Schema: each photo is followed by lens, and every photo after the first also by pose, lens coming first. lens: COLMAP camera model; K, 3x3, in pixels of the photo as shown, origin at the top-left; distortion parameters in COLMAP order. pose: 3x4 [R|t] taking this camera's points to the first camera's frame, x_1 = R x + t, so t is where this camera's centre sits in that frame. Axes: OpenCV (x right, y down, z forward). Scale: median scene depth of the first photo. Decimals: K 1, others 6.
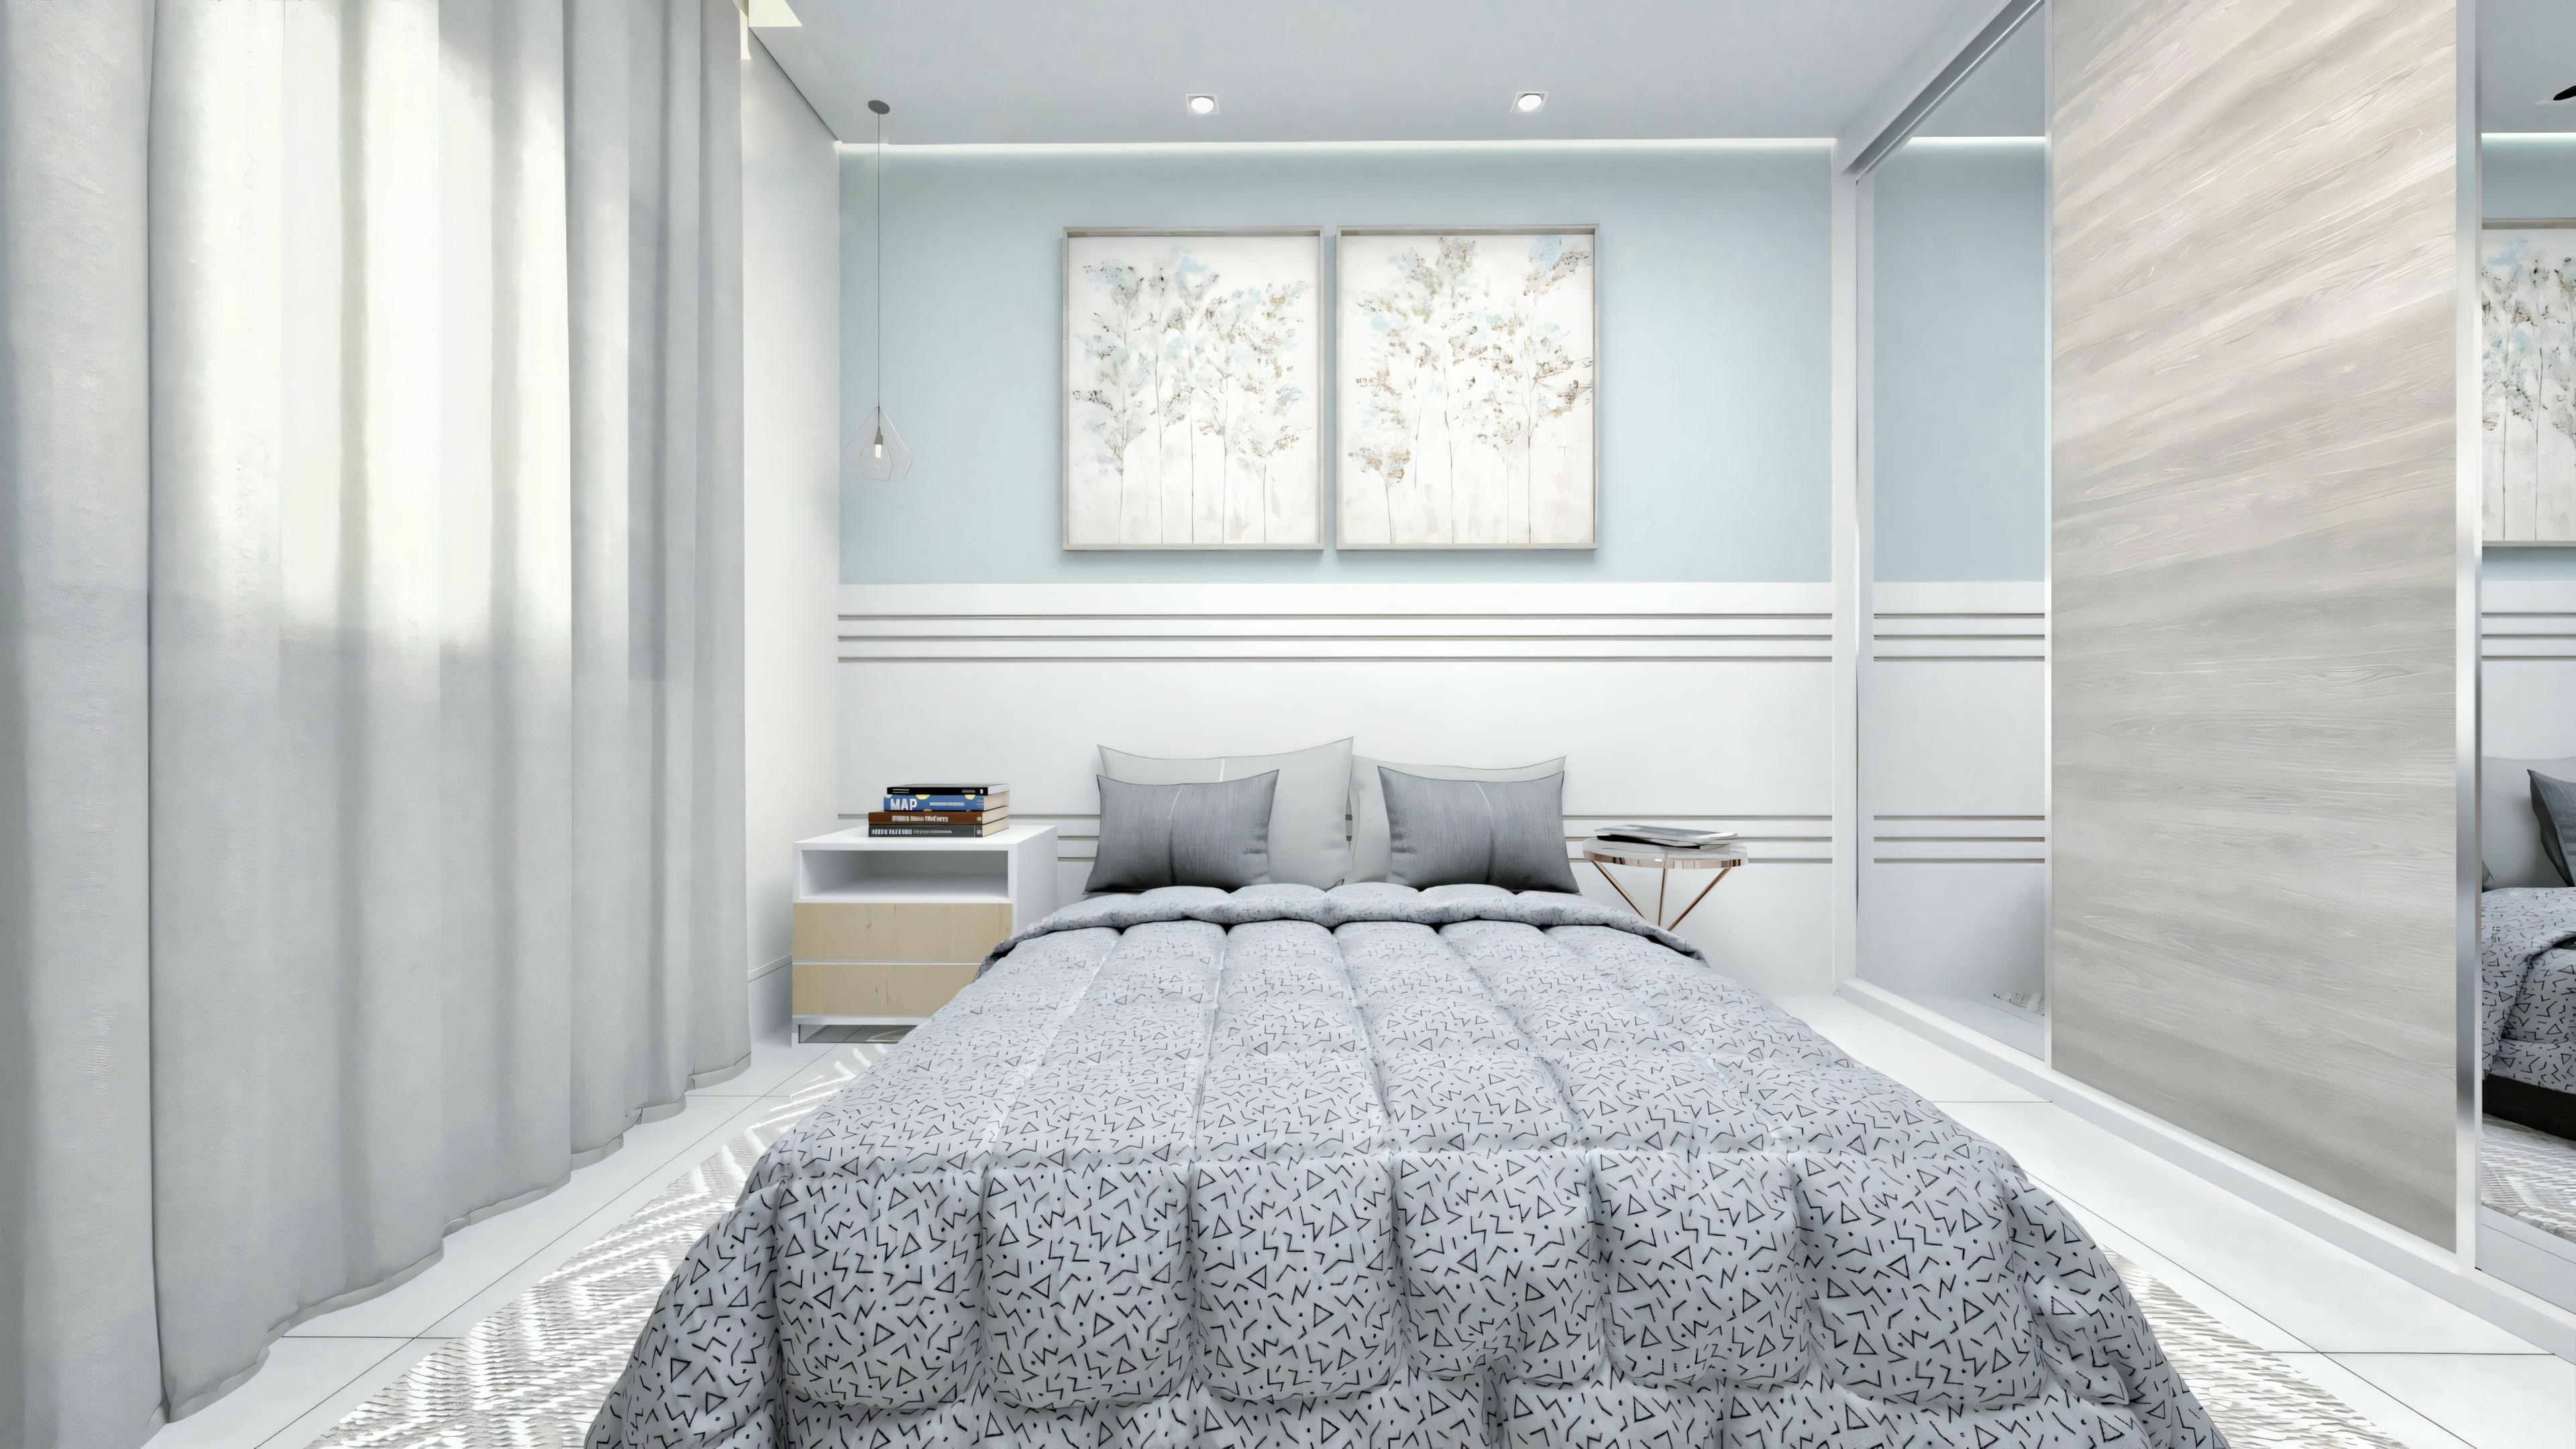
lens RADIAL K [[970.9, 0, 1287.8], [0, 970.9, 725.3], [0, 0, 1]] dist [0.002369, 0.000084]
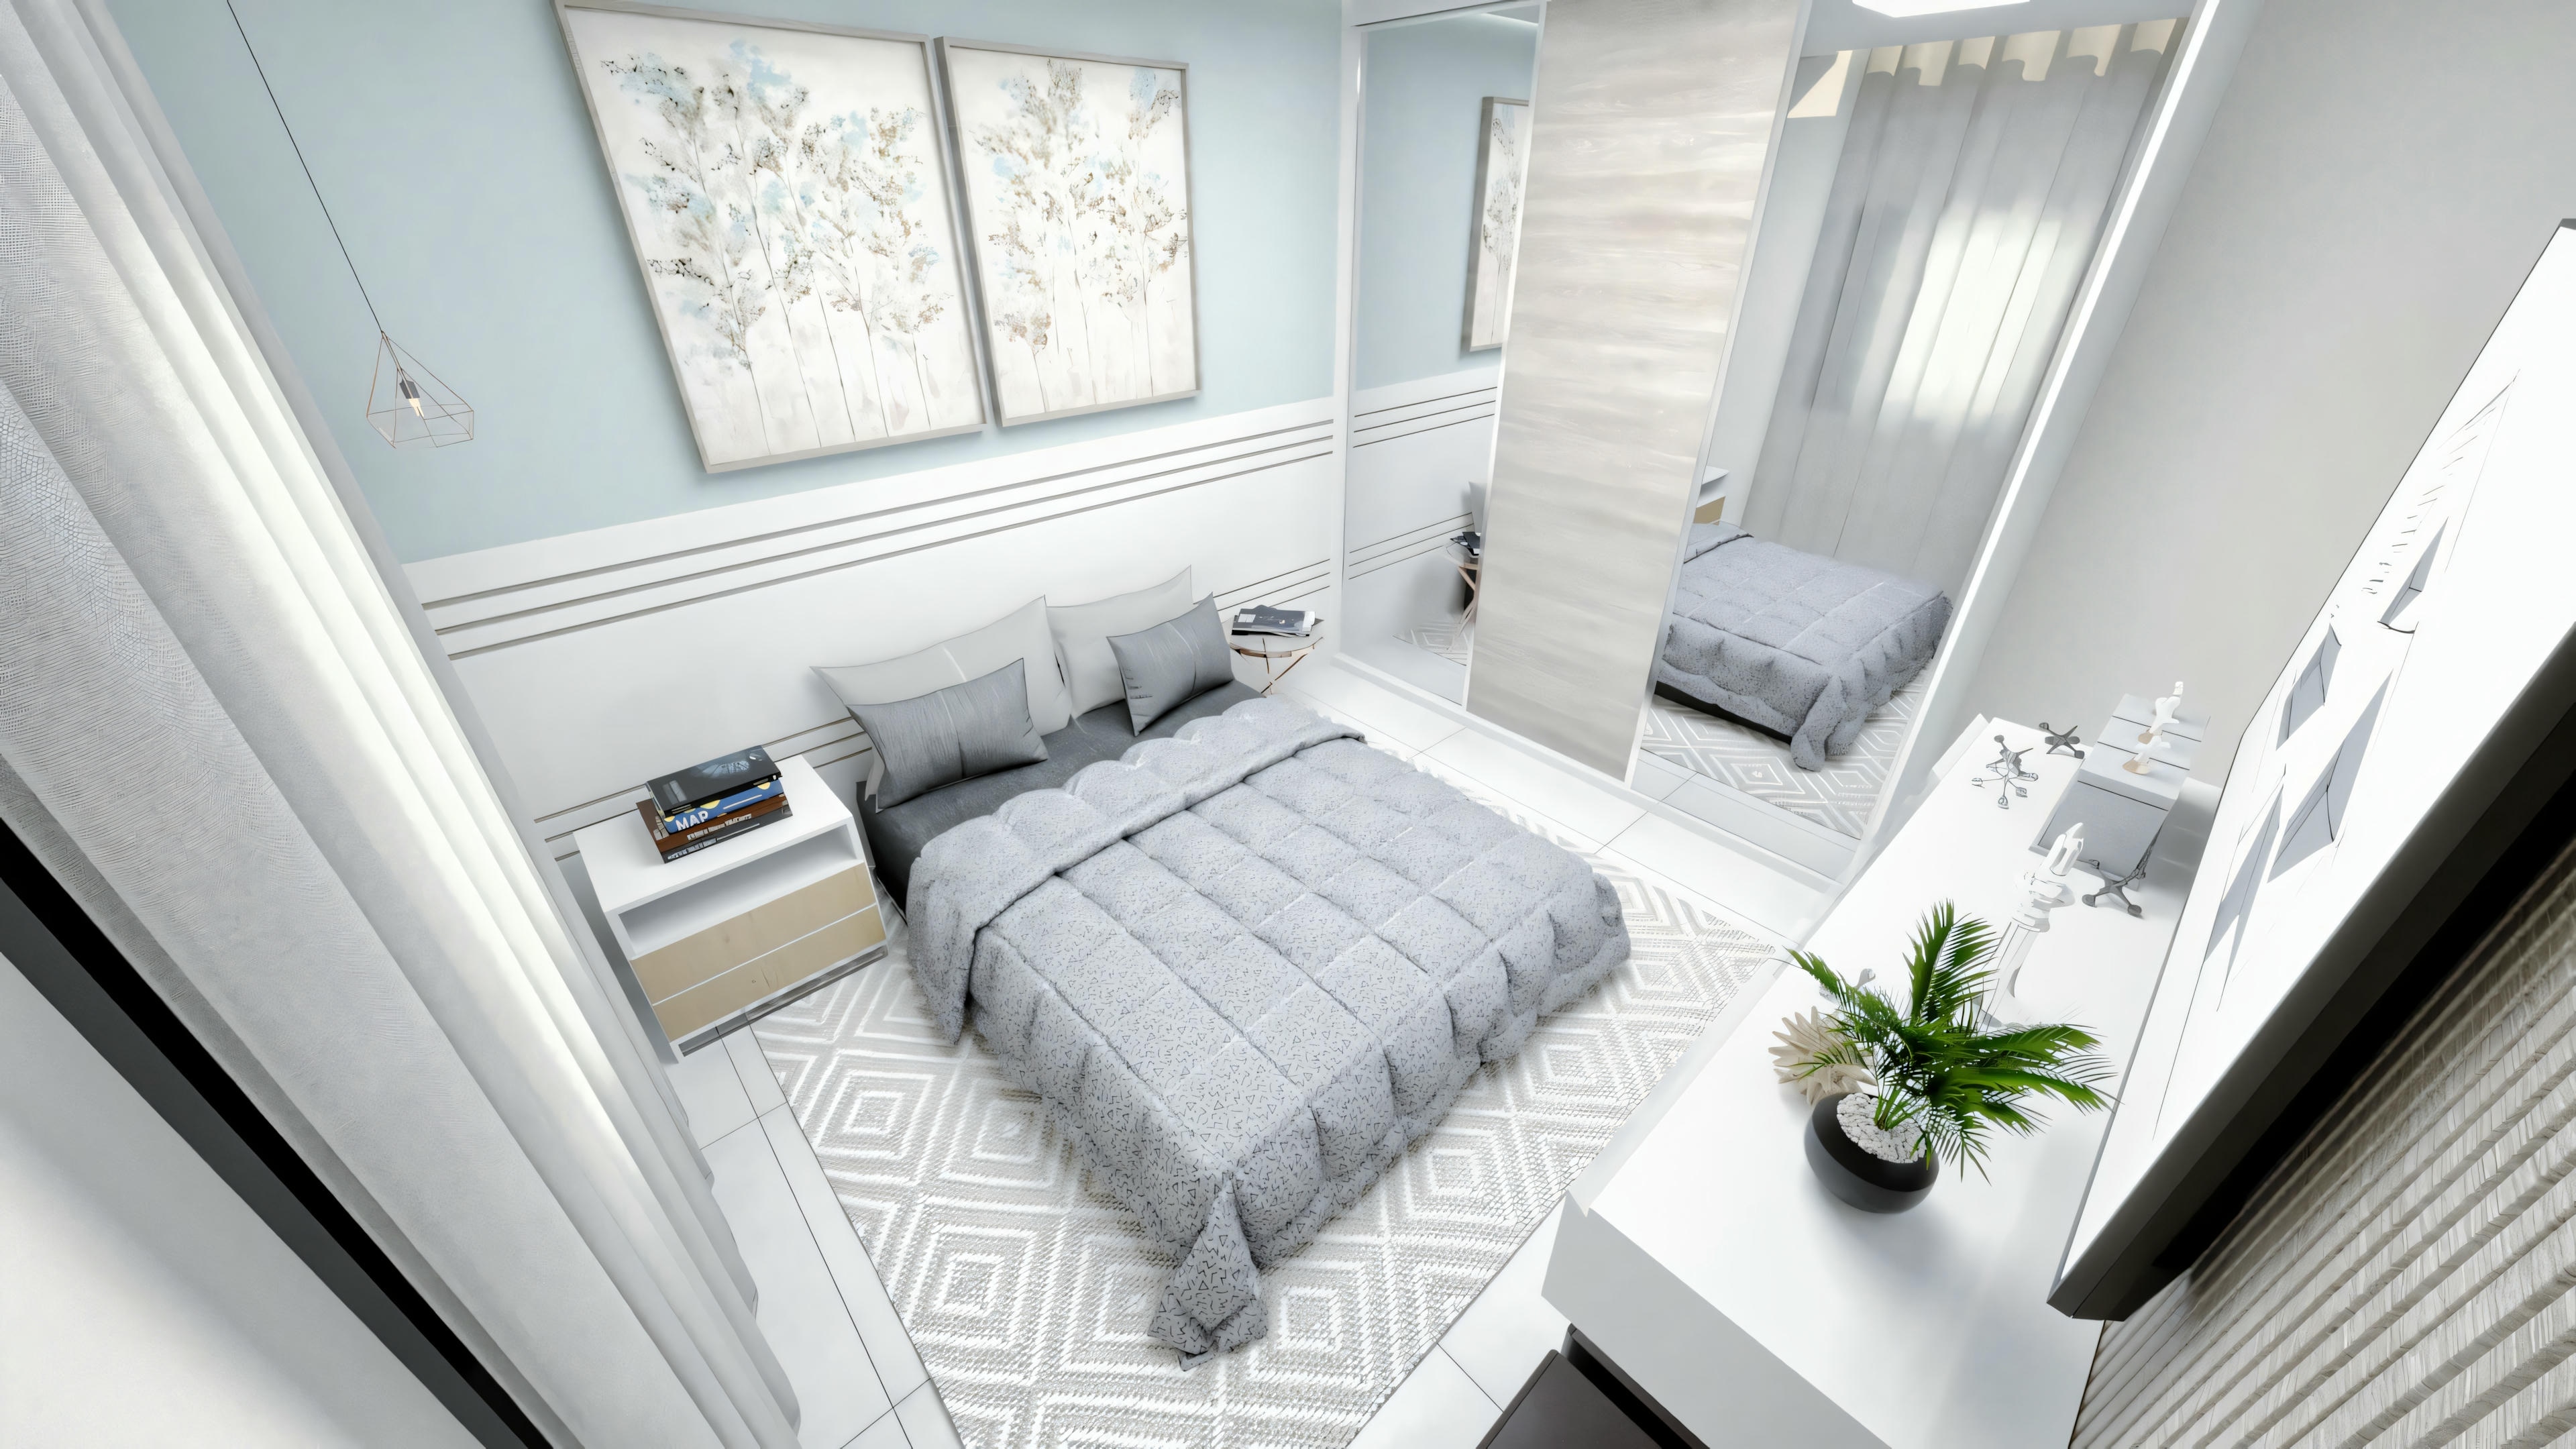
lens RADIAL K [[907.8, 0, 1288.8], [0, 907.8, 725.6], [0, 0, 1]] dist [0.000281, 0.000039]
pose [[0.723837, -0.349263, 0.595043, -0.412445], [-0.002922, 0.860857, 0.508838, -0.397083], [-0.689965, -0.370054, 0.622100, 0.069749]]
